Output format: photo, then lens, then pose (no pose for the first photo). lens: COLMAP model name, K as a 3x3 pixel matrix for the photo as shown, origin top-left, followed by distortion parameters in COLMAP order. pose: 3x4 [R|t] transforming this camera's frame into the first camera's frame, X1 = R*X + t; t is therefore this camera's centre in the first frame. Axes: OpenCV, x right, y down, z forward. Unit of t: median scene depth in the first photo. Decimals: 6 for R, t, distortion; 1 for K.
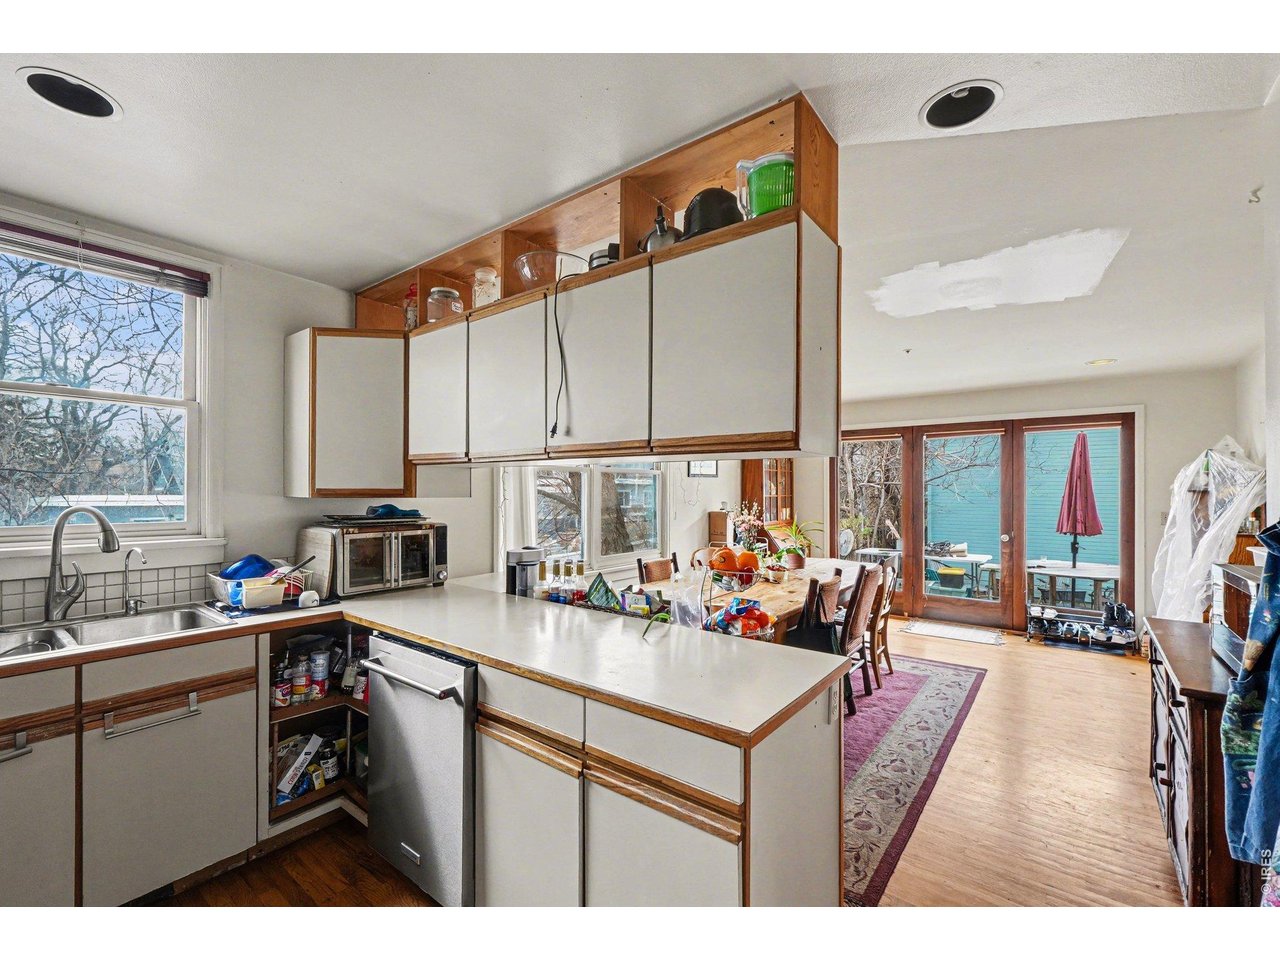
lens RADIAL K [[555.4, 0, 638.7], [0, 555.4, 484.1], [0, 0, 1]] dist [0.003775, -0.000093]
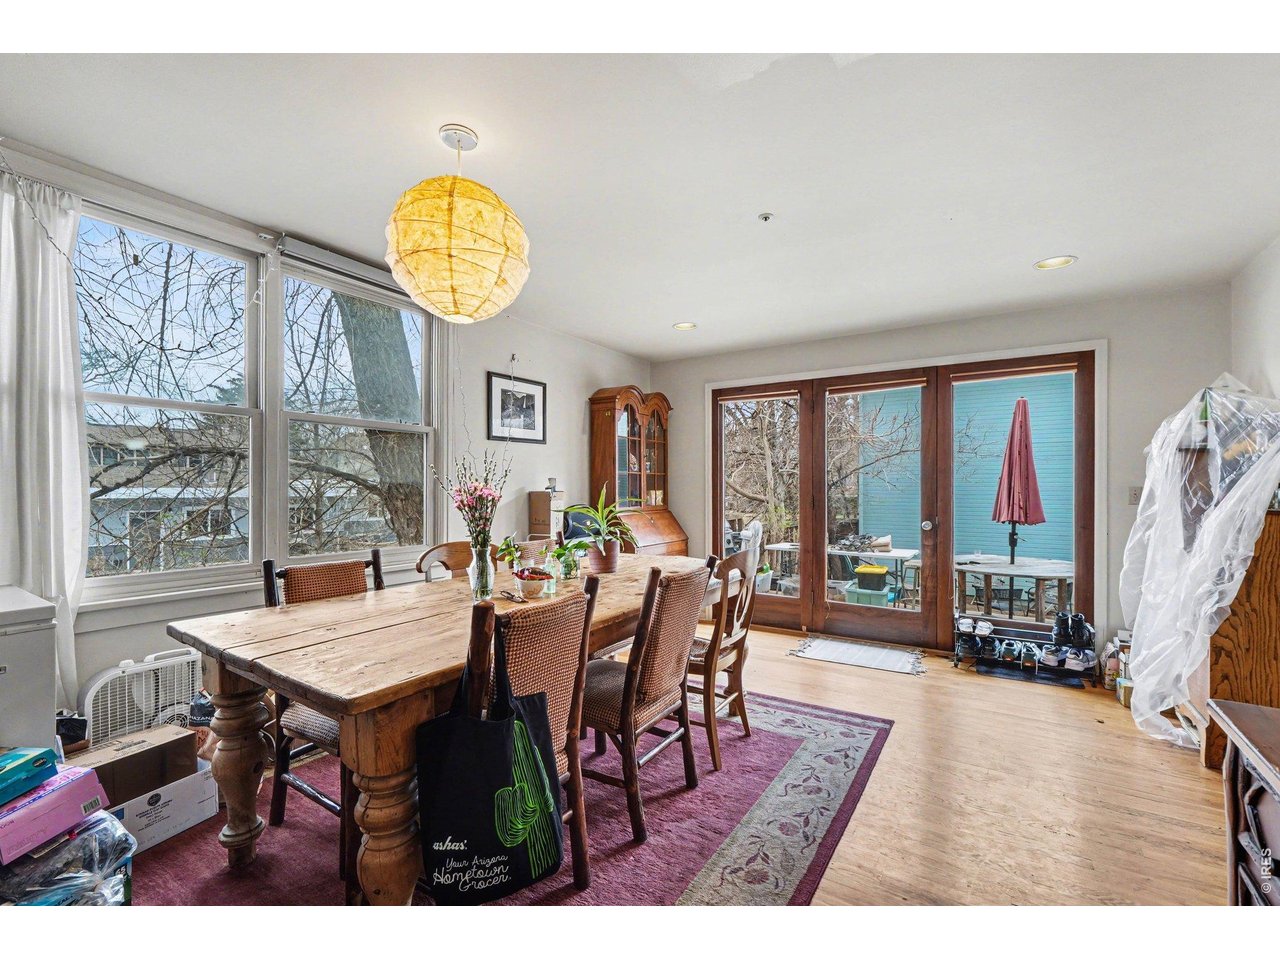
lens RADIAL K [[555.4, 0, 641.0], [0, 555.4, 484.2], [0, 0, 1]] dist [0.003775, -0.000093]
pose [[0.996655, -0.000185, 0.081722, 0.237627], [-0.000052, 0.999996, 0.002894, 0.043221], [-0.081723, -0.002888, 0.996651, 0.318952]]
